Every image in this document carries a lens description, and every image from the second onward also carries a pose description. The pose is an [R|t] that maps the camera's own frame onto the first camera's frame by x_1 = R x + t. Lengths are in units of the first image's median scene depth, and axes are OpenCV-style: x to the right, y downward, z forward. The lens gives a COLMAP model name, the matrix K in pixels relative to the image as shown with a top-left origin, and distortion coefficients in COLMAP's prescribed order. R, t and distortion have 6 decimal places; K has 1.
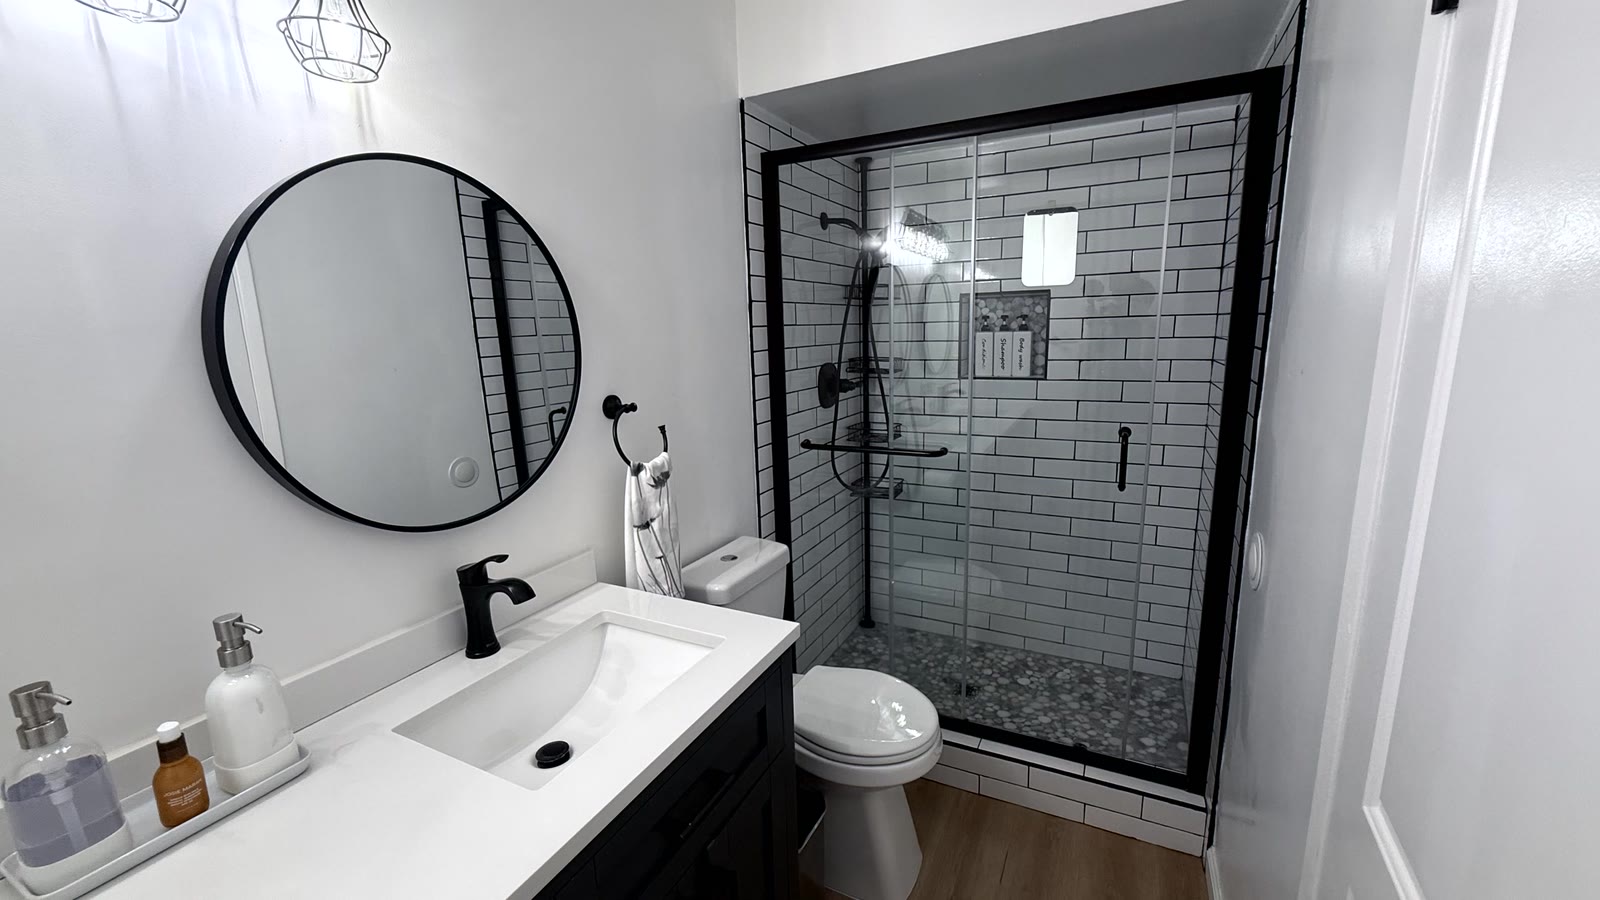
lens RADIAL K [[637.7, 0, 802.8], [0, 637.7, 452.6], [0, 0, 1]] dist [-0.000034, 0.000004]
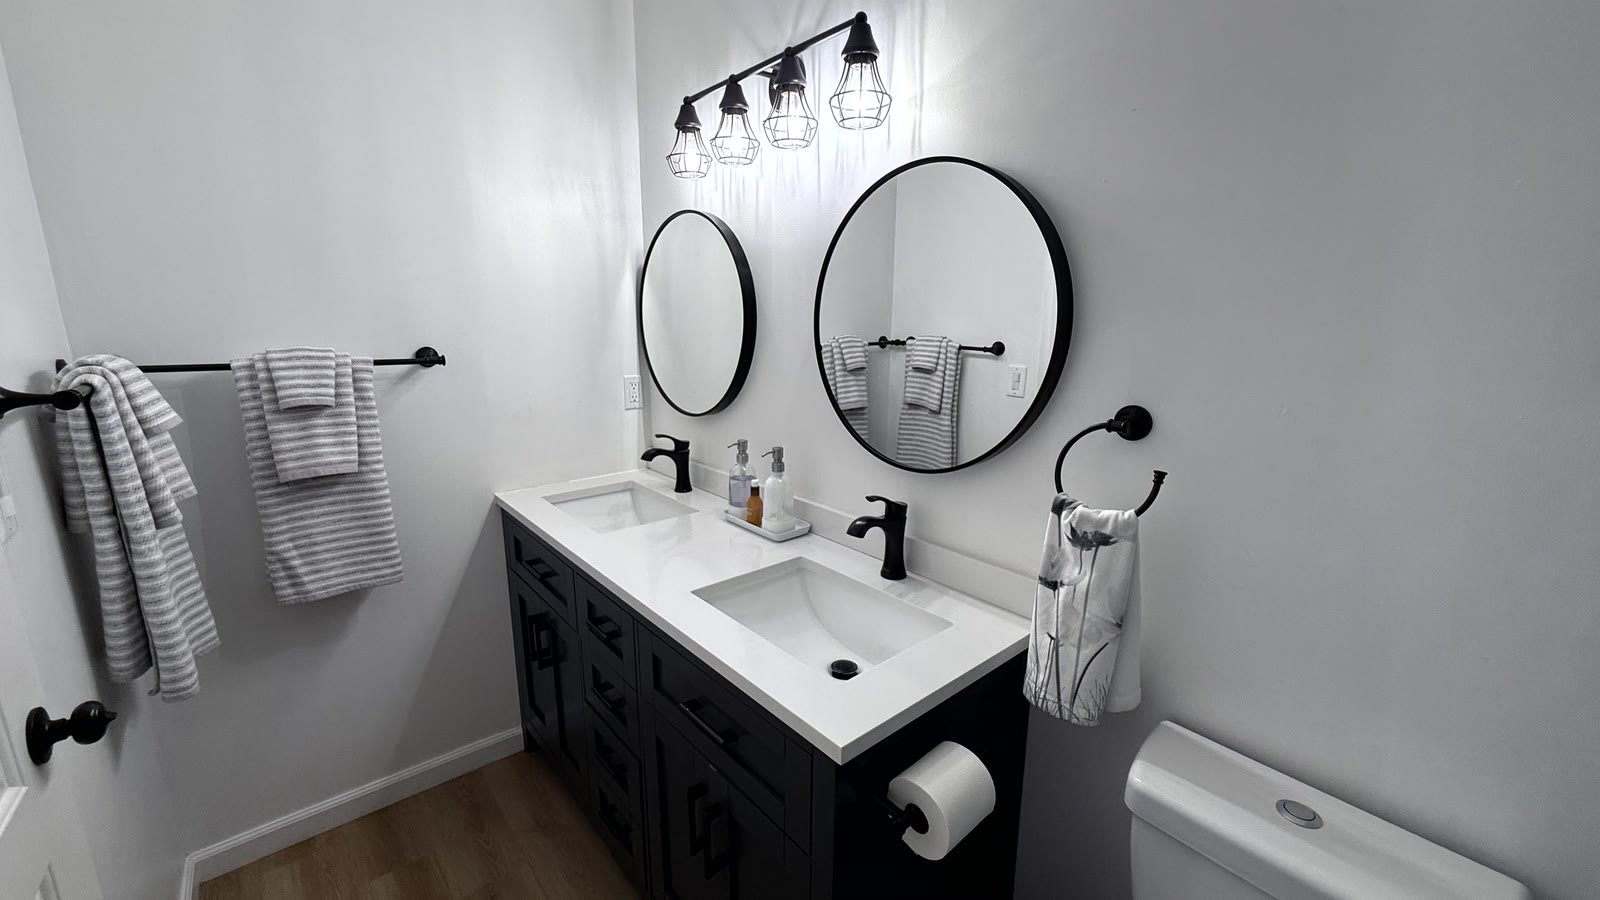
lens RADIAL K [[637.7, 0, 800.6], [0, 637.7, 450.0], [0, 0, 1]] dist [-0.000034, 0.000004]
pose [[-0.384168, 0.225094, -0.895404, 0.470010], [-0.173065, 0.935077, 0.309320, -0.199738], [0.906898, 0.273794, -0.320271, 0.930392]]
